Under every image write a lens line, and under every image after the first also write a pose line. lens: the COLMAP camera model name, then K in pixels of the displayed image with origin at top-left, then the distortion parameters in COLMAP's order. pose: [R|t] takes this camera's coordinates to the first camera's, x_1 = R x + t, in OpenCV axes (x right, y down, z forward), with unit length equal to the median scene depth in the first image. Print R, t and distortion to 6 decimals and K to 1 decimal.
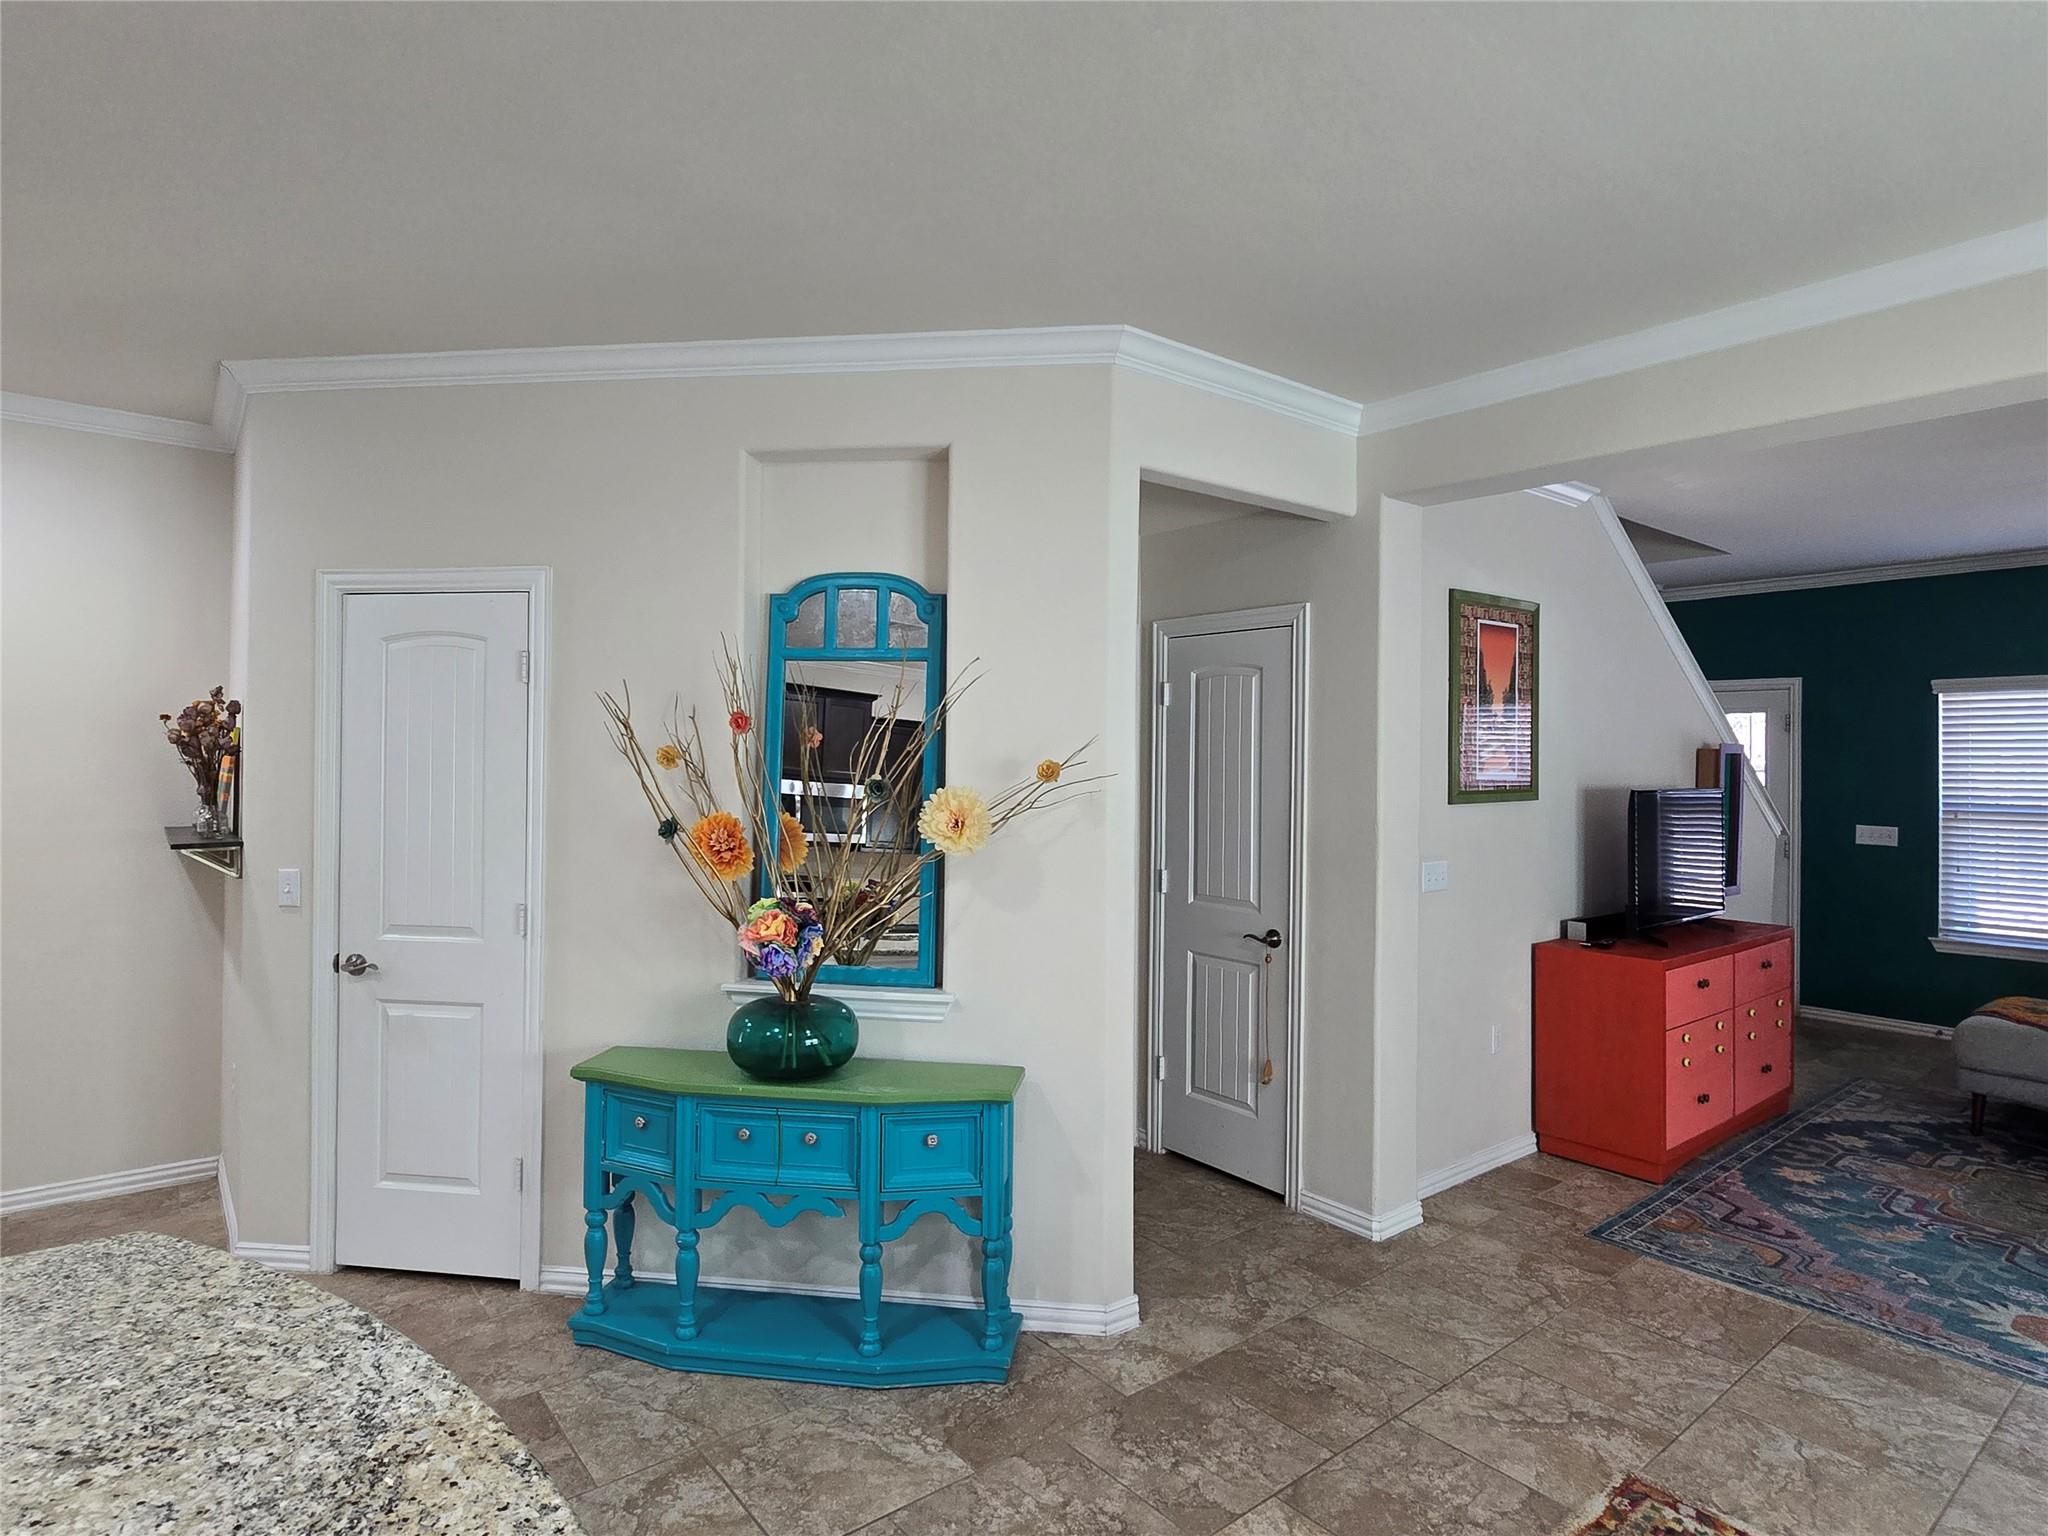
lens RADIAL K [[1108.4, 0, 1032.5], [0, 1108.4, 744.0], [0, 0, 1]] dist [-0.008837, 0.003242]
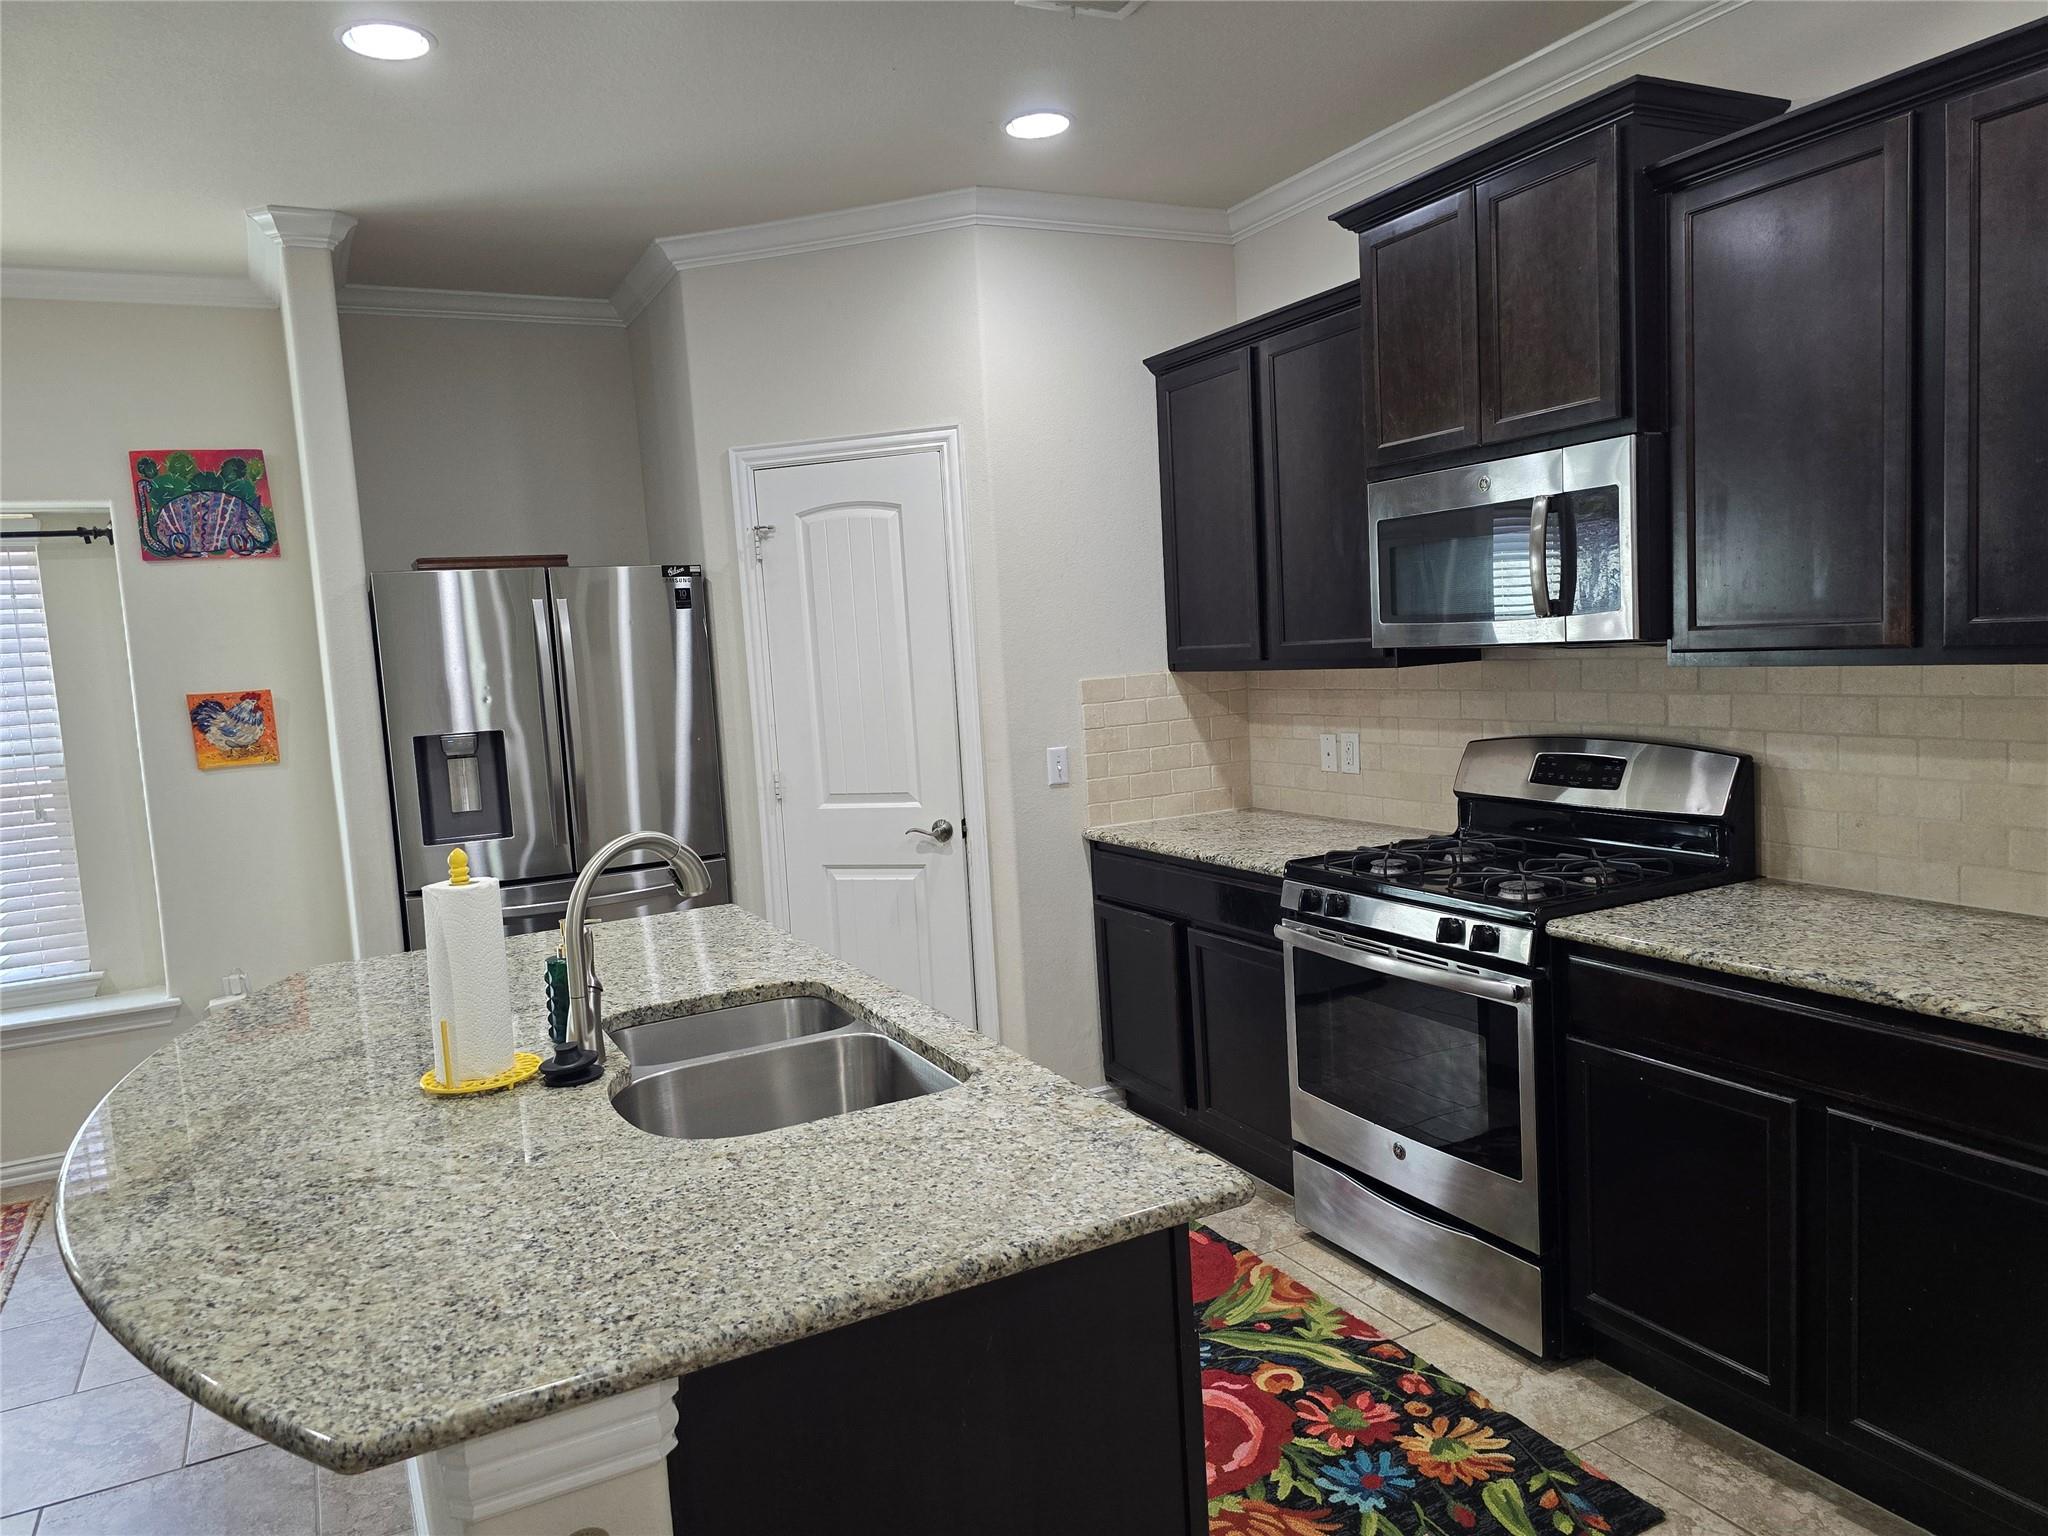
lens RADIAL K [[1370.8, 0, 1020.2], [0, 1370.8, 773.1], [0, 0, 1]] dist [0.054147, -0.048056]
pose [[-0.979742, 0.024543, 0.198756, -0.608004], [0.043547, 0.994823, 0.091816, 0.023470], [-0.195474, 0.098612, -0.975739, 0.748928]]
